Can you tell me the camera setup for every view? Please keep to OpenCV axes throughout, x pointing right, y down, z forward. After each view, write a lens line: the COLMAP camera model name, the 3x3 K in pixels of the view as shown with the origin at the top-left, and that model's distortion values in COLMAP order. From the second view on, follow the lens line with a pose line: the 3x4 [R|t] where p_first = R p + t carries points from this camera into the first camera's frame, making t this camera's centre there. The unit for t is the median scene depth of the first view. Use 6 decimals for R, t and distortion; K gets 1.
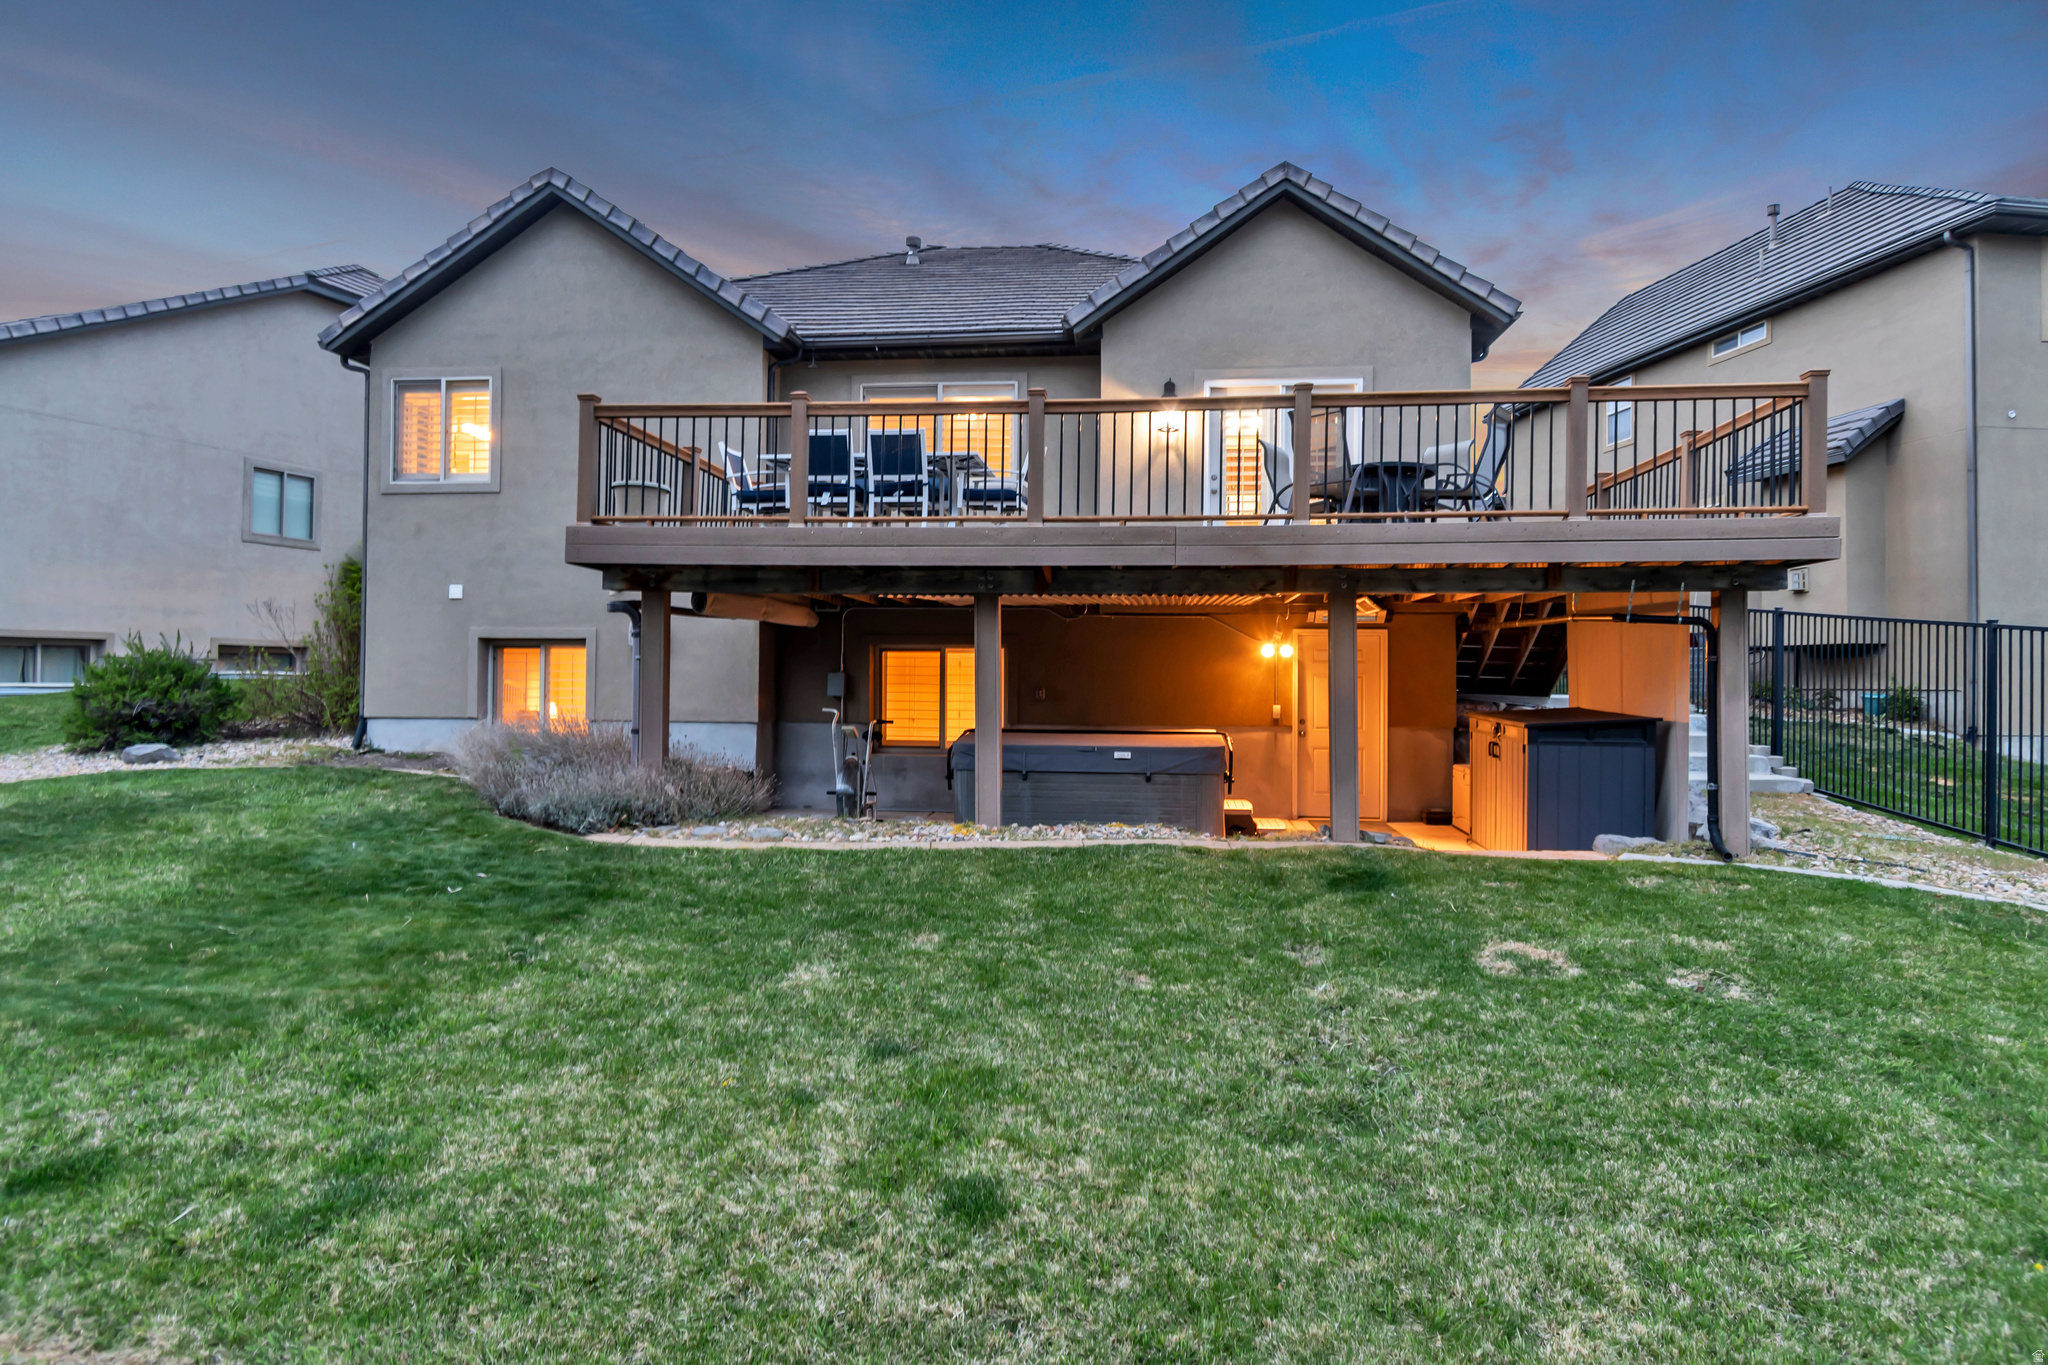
lens RADIAL K [[1167.2, 0, 1025.8], [0, 1167.2, 665.3], [0, 0, 1]] dist [0.001952, -0.000072]
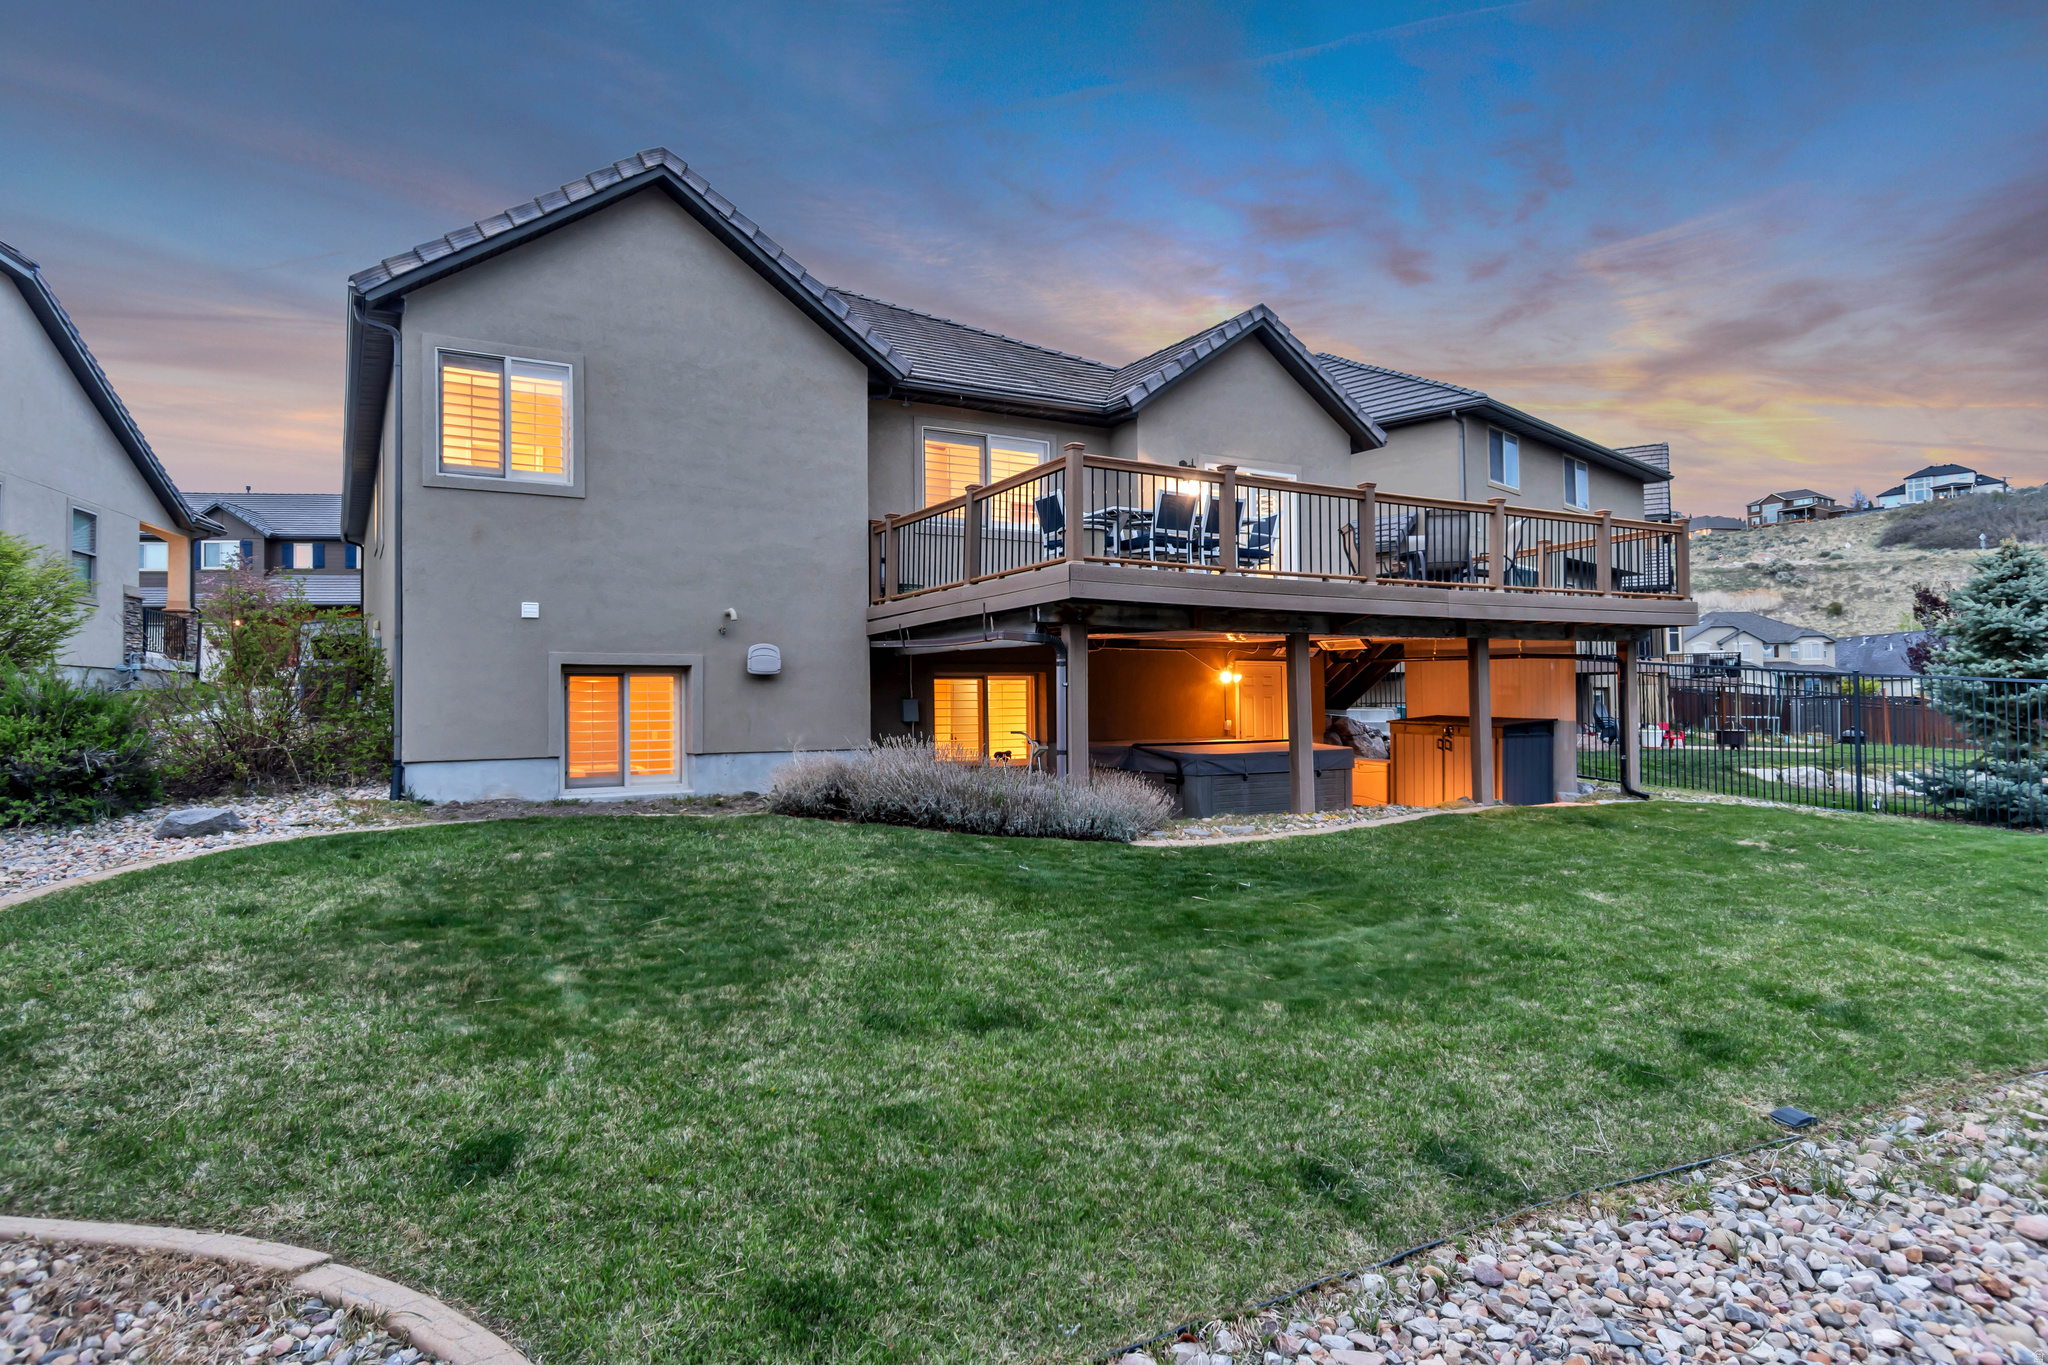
lens RADIAL K [[1167.2, 0, 1026.9], [0, 1167.2, 682.2], [0, 0, 1]] dist [0.001952, -0.000072]
pose [[0.803223, -0.004311, 0.595663, -0.754078], [0.008703, 0.999952, -0.004498, -0.003618], [-0.595615, 0.008797, 0.803222, 0.107551]]
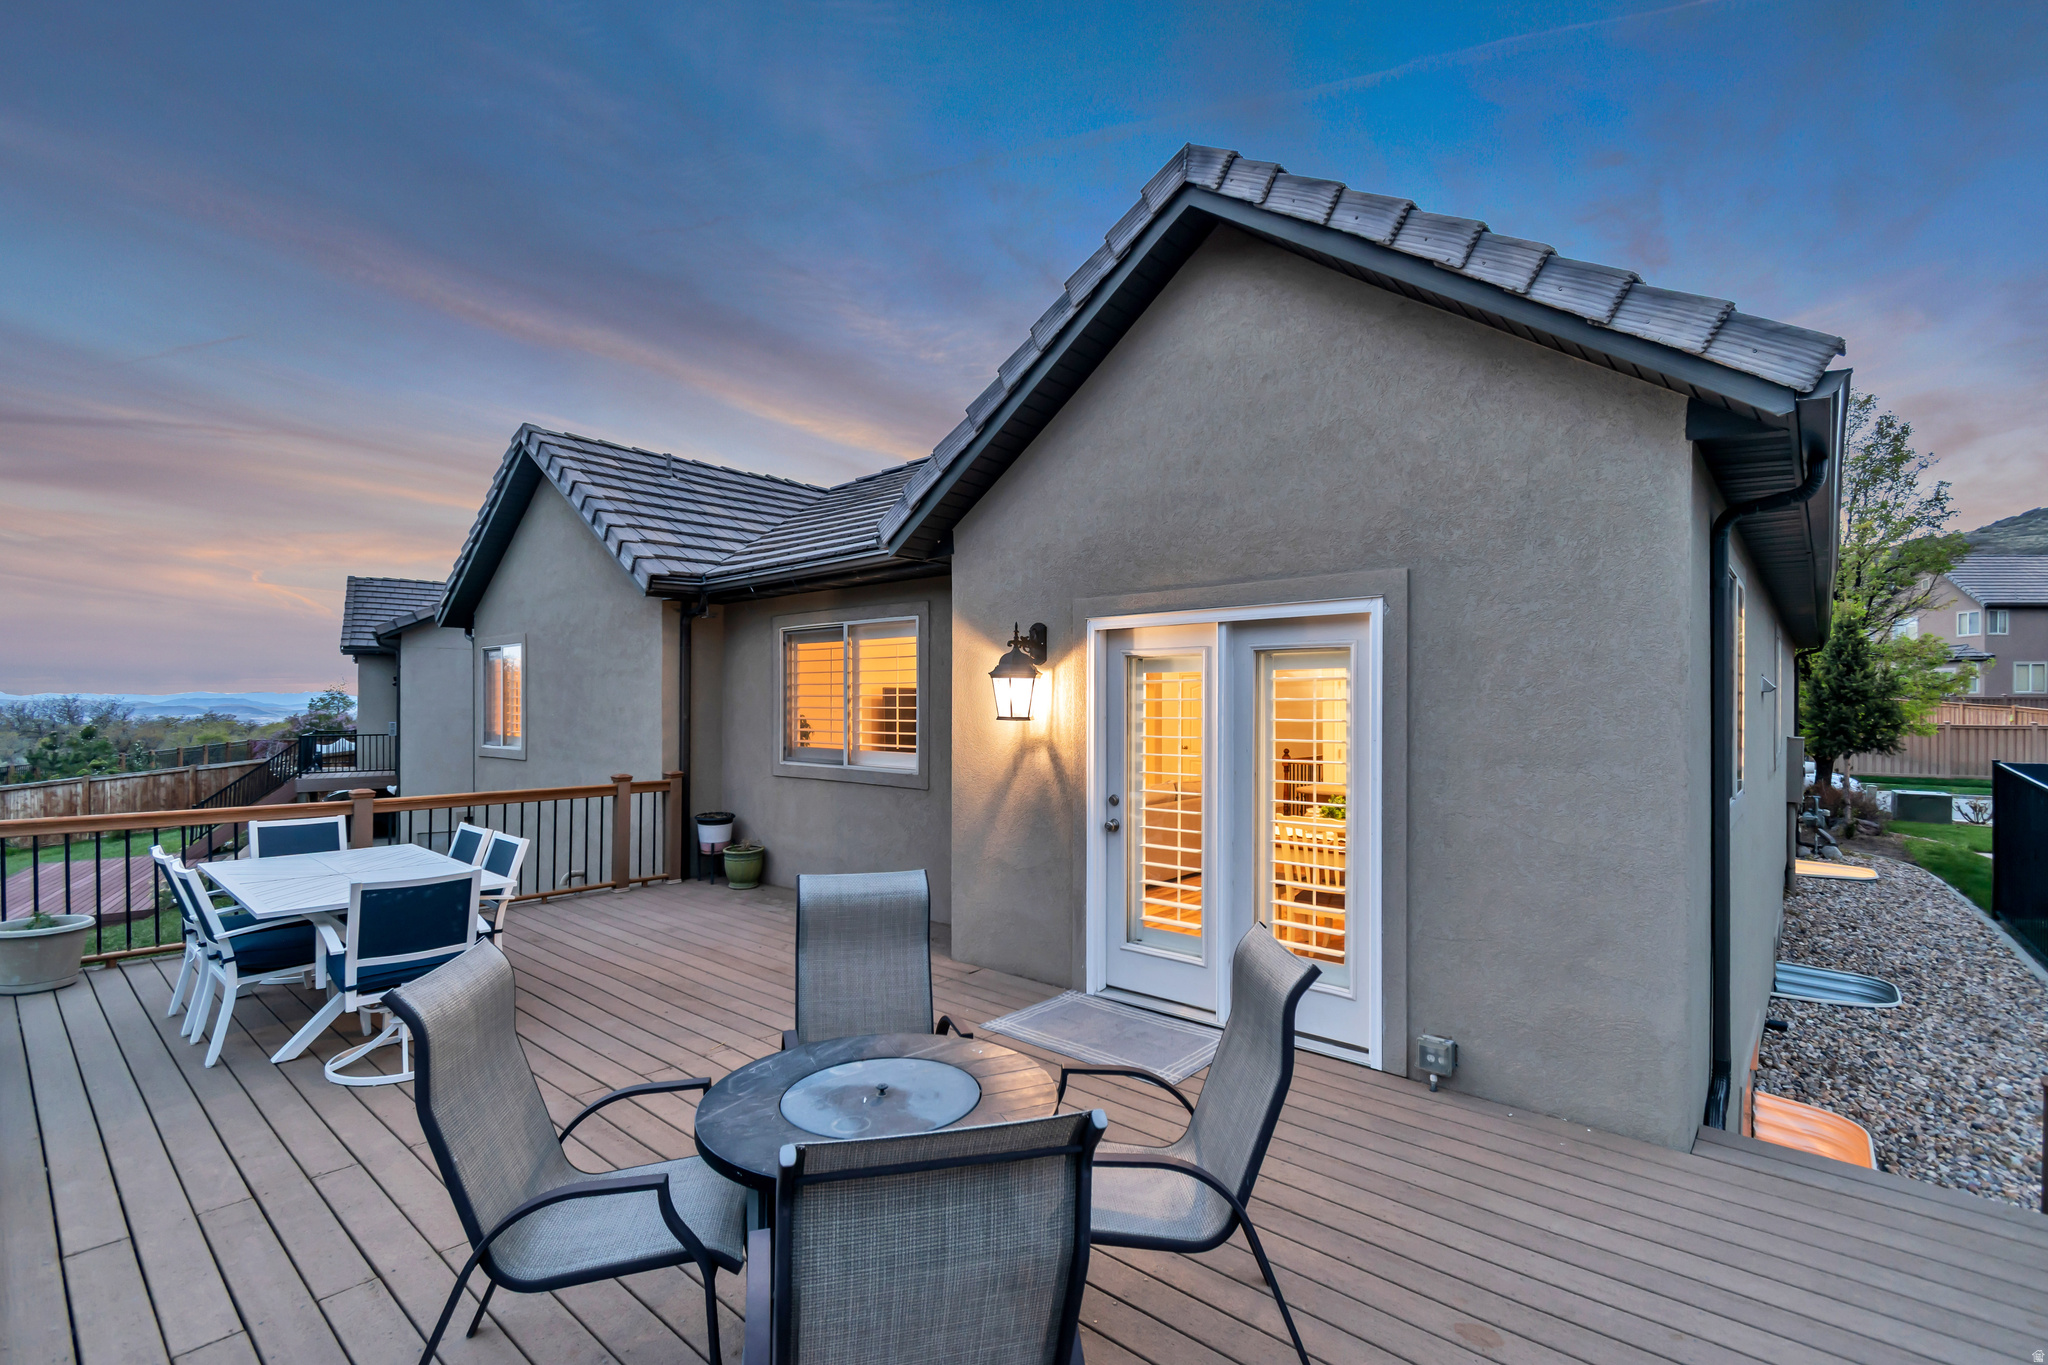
lens RADIAL K [[923.4, 0, 1036.4], [0, 923.4, 700.9], [0, 0, 1]] dist [-0.000126, -0.000004]
pose [[0.825605, -0.010851, -0.564144, 0.368265], [0.015997, 0.999863, 0.004180, -0.210303], [0.564022, -0.012476, 0.825666, 0.647836]]
